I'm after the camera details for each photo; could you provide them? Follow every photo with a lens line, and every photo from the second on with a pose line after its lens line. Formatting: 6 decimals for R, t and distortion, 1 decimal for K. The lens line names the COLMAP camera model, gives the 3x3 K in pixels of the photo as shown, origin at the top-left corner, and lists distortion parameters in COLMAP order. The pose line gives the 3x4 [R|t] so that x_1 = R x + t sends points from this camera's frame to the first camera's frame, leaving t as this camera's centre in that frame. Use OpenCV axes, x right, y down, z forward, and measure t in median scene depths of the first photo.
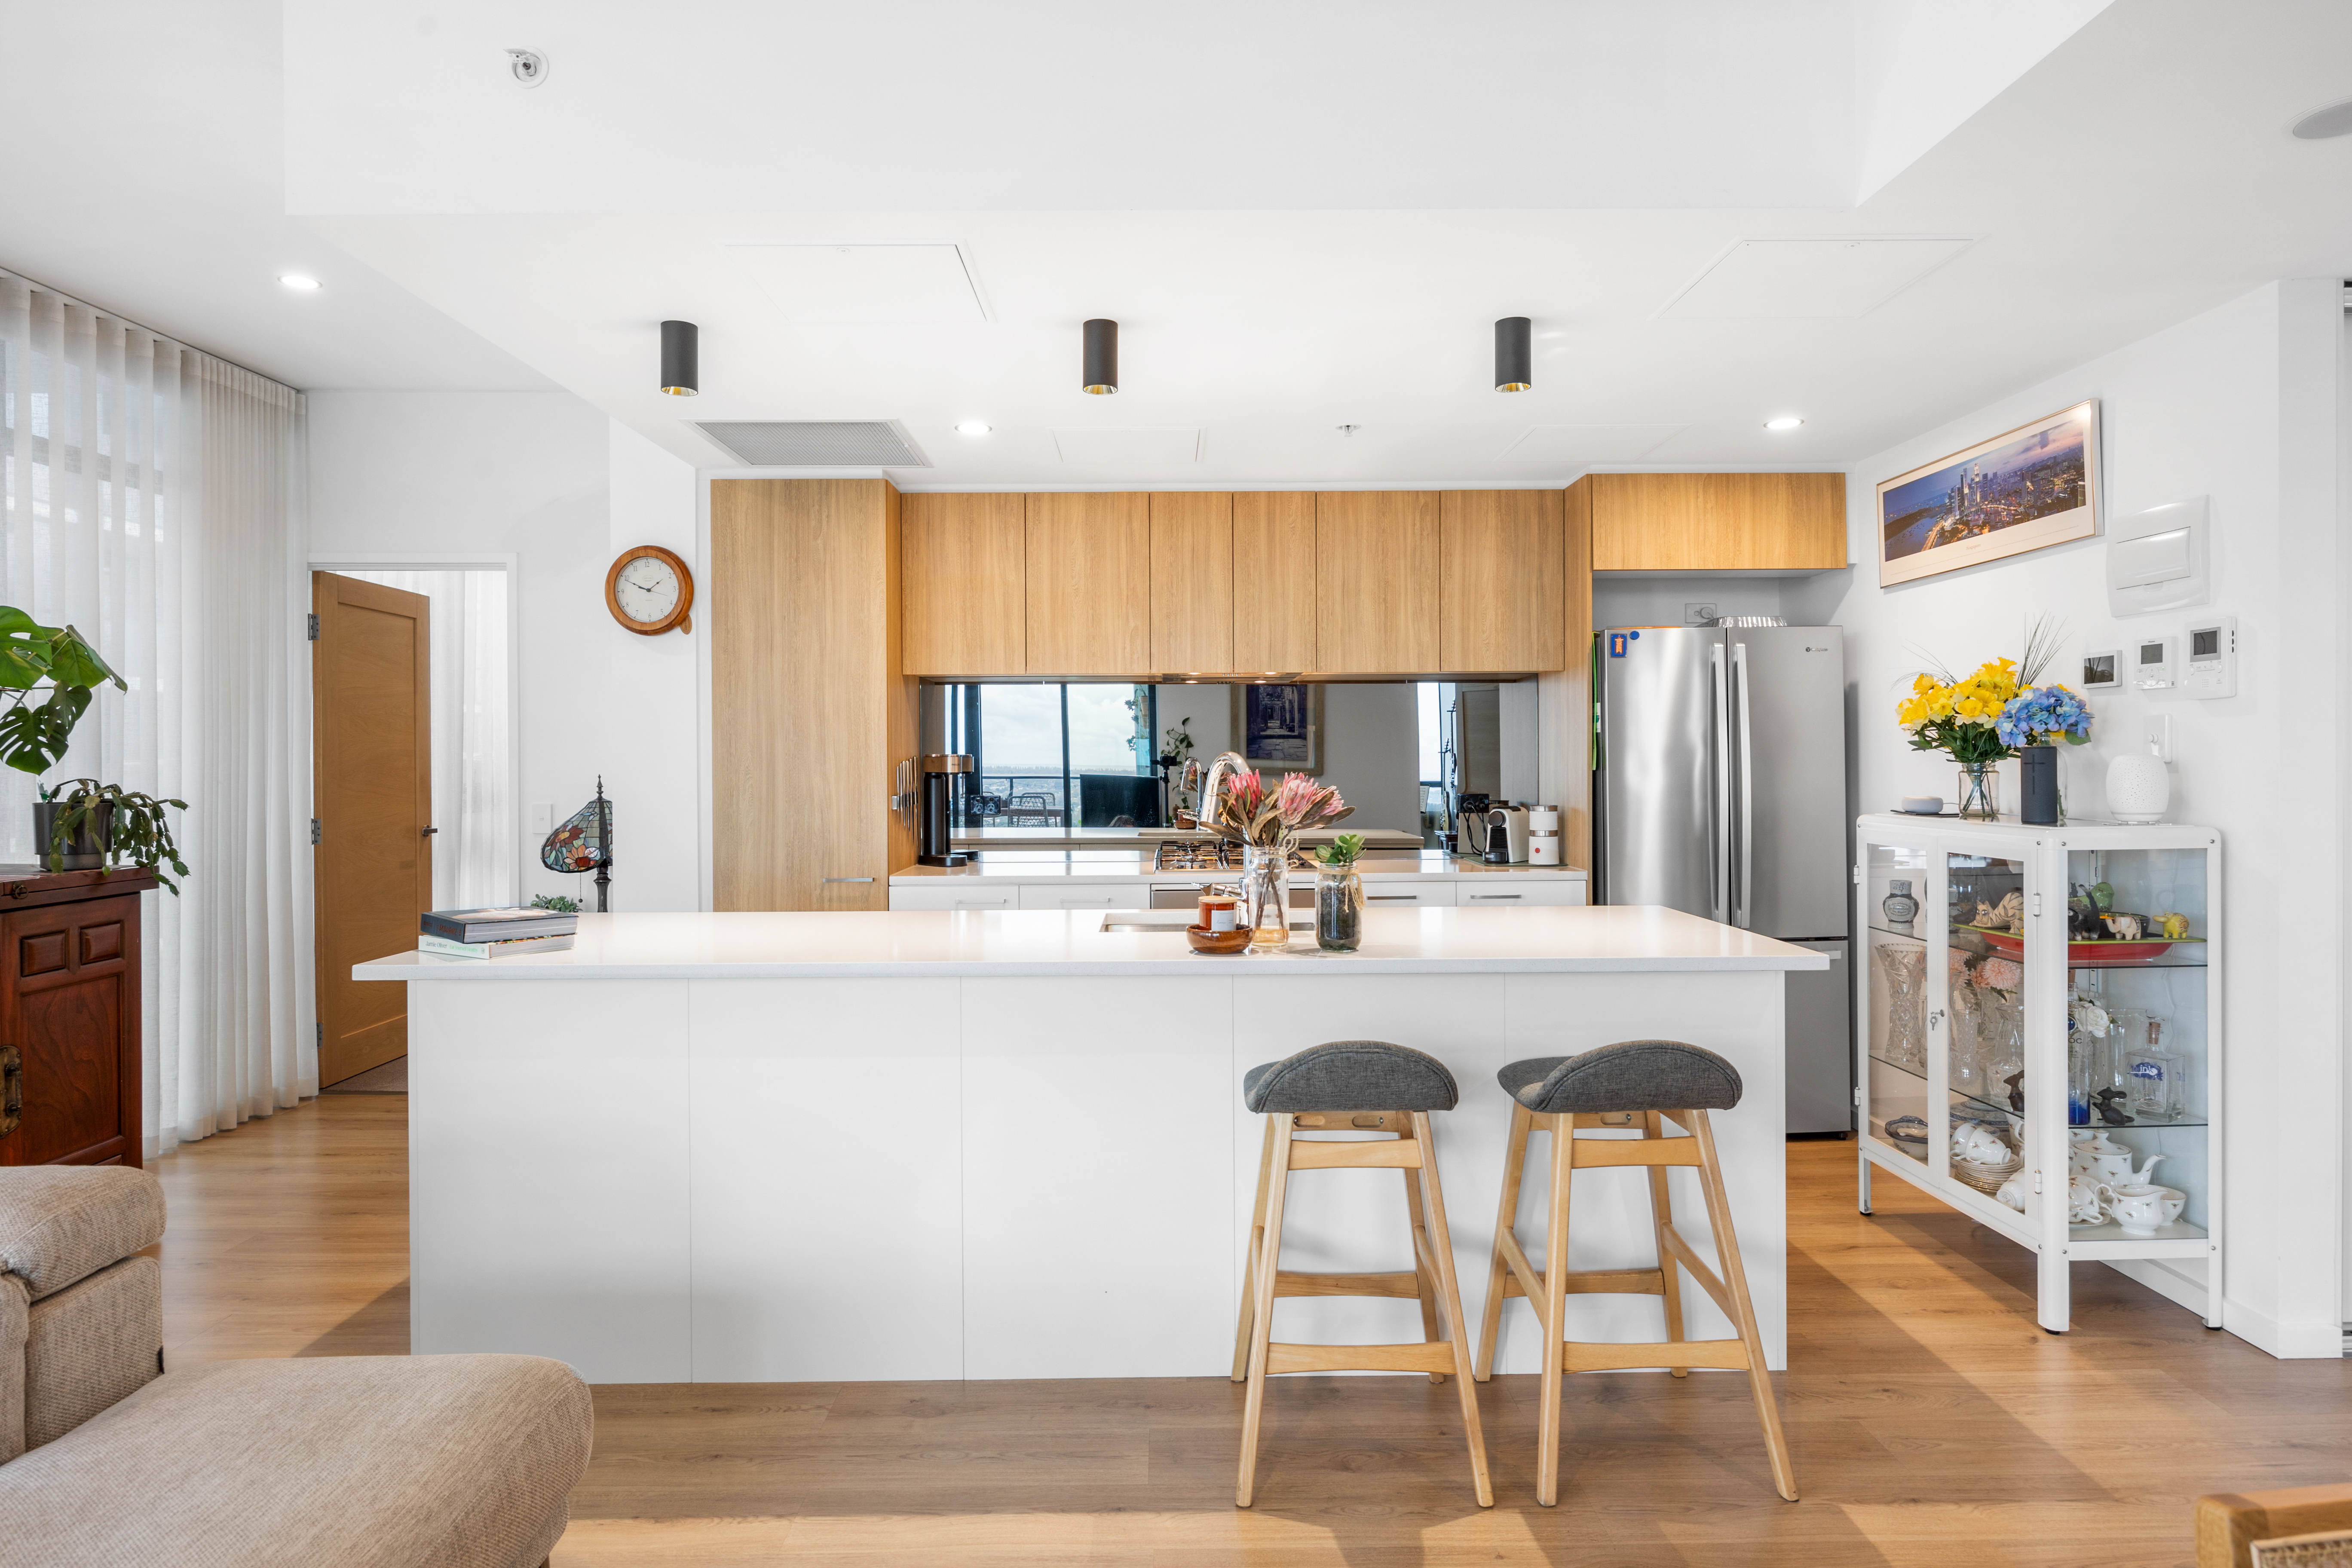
lens RADIAL K [[1345.4, 0, 1176.0], [0, 1345.4, 784.0], [0, 0, 1]] dist [0.000331, 0.000017]
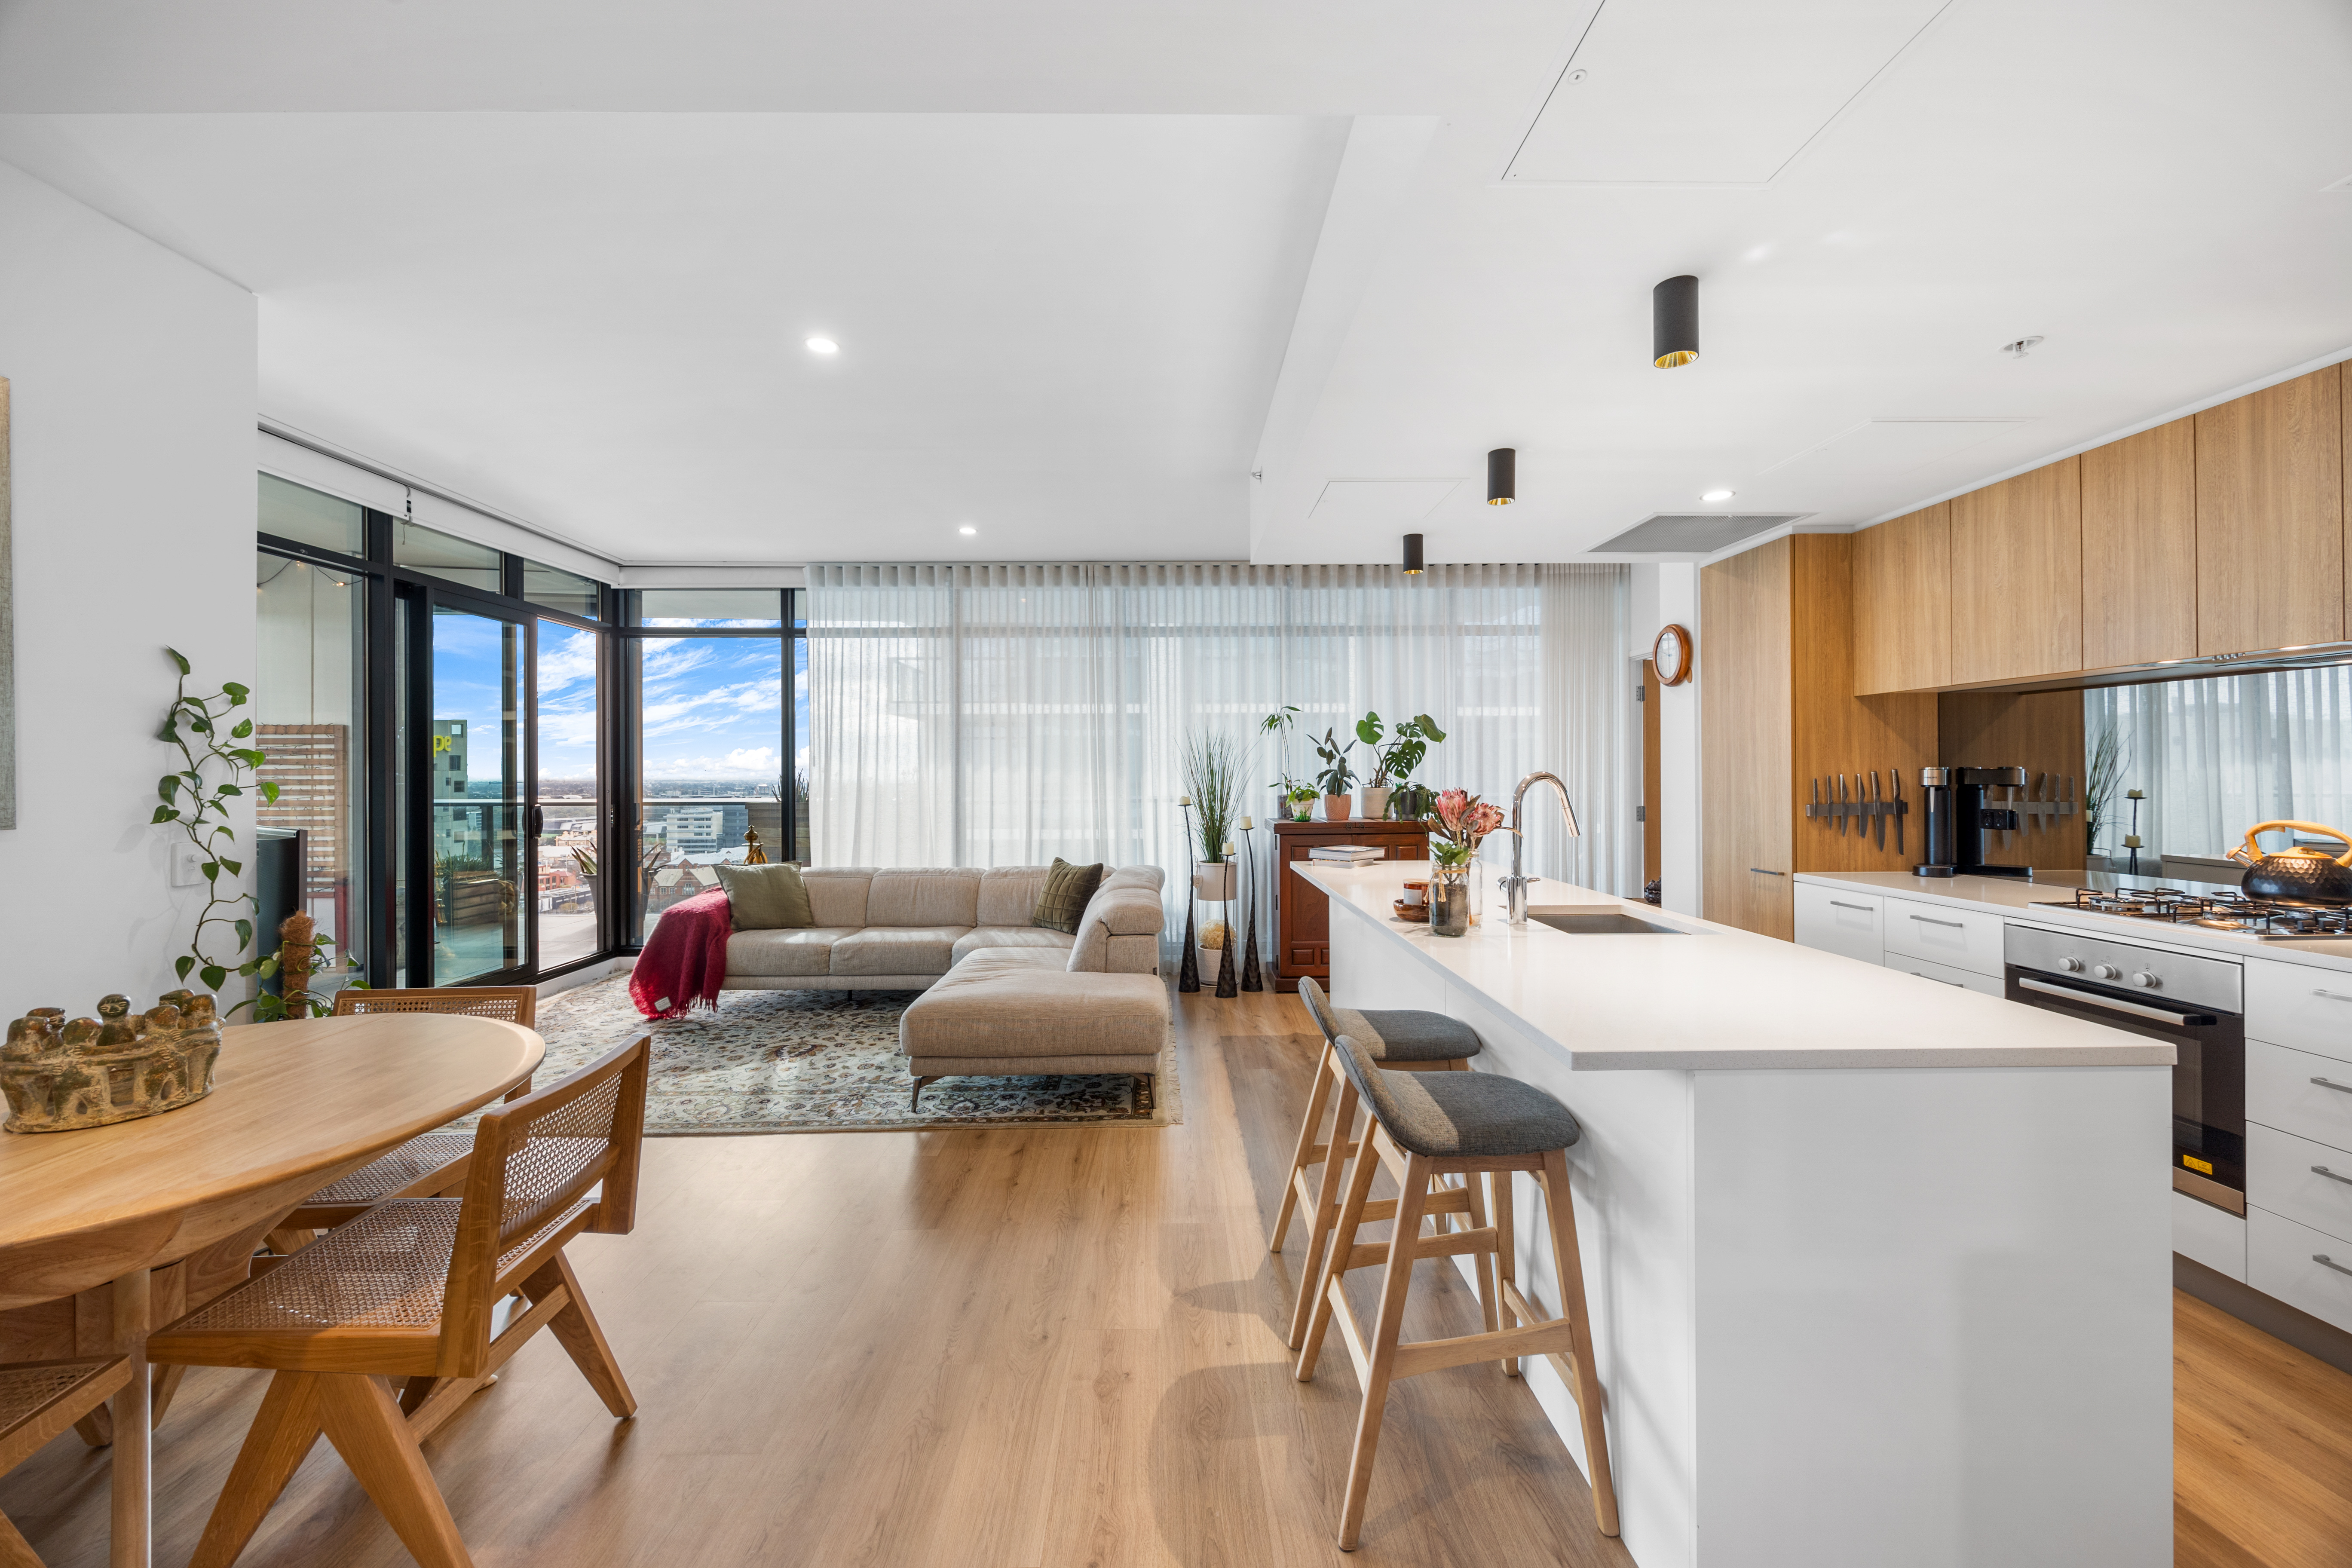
lens RADIAL K [[899.8, 0, 1172.9], [0, 899.8, 776.5], [0, 0, 1]] dist [-0.001630, 0.000266]
pose [[0.005379, 0.006818, -0.999962, 0.538273], [-0.012675, 0.999897, 0.006750, -0.012731], [0.999905, 0.012638, 0.005465, 0.434287]]
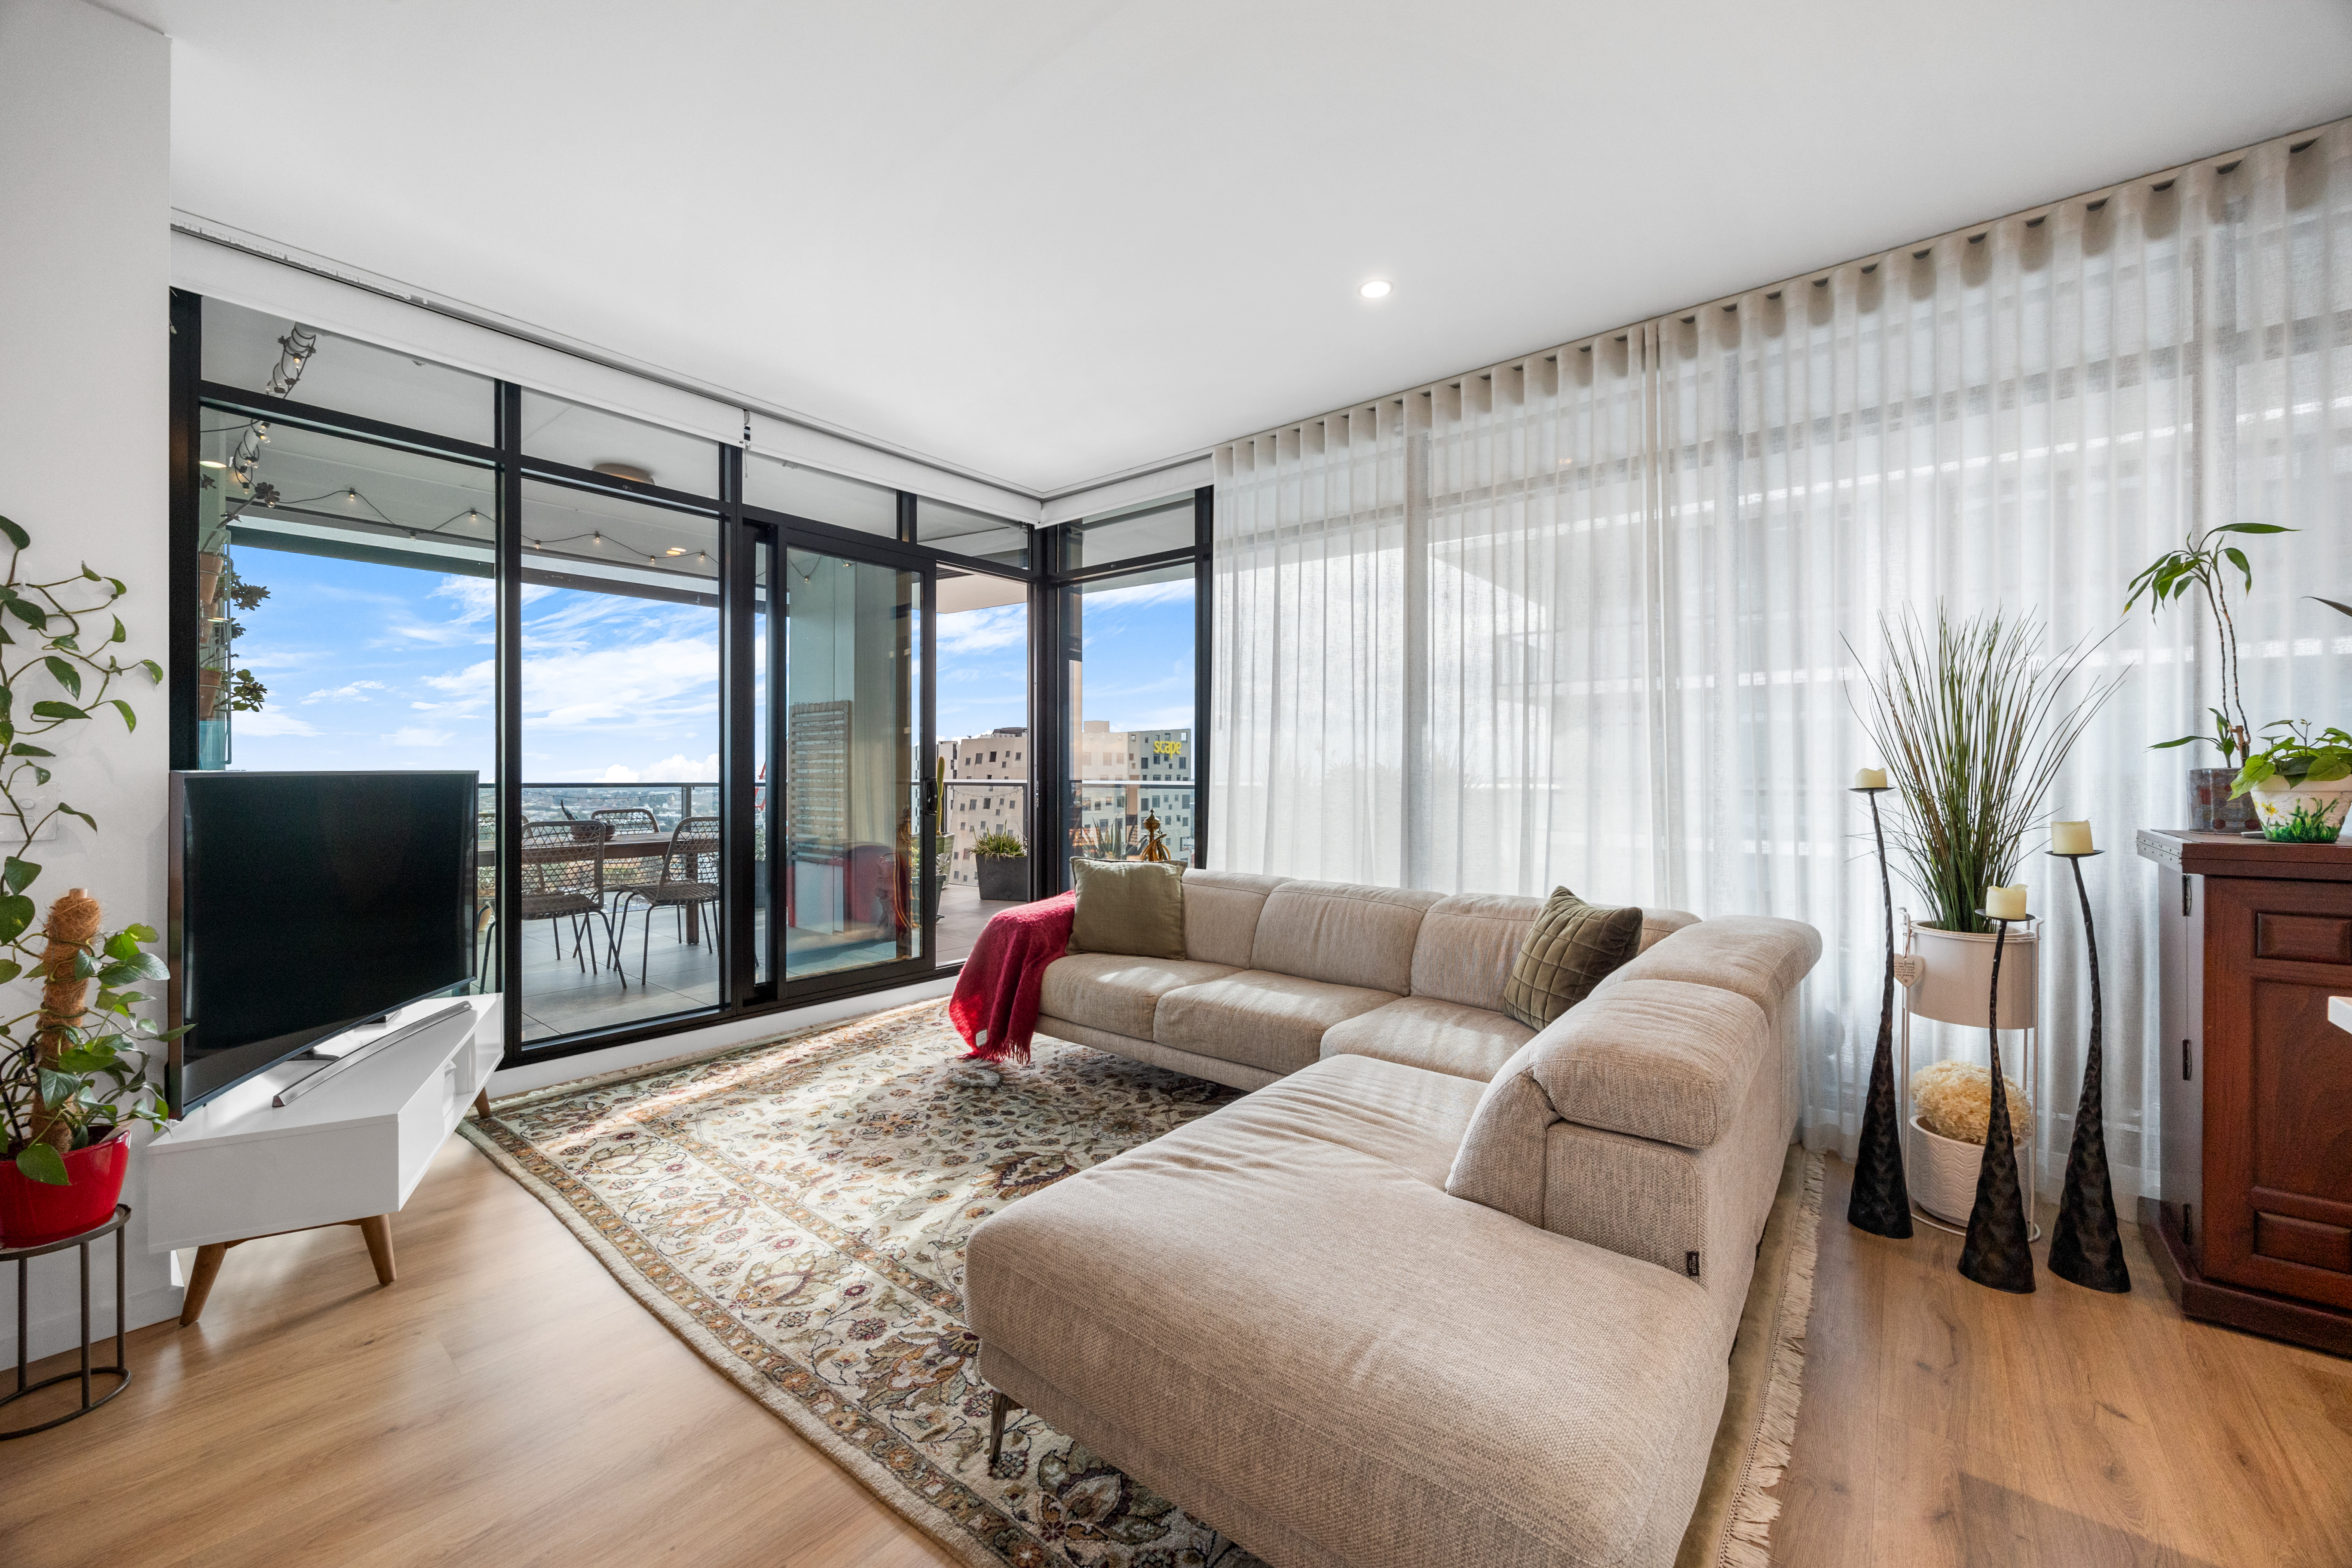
lens RADIAL K [[899.8, 0, 1172.9], [0, 899.8, 776.5], [0, 0, 1]] dist [-0.001630, 0.000266]
pose [[-0.639493, 0.005020, -0.768780, 0.012979], [-0.011525, 0.999804, 0.016115, 0.020377], [0.768710, 0.019166, -0.639310, 0.477355]]
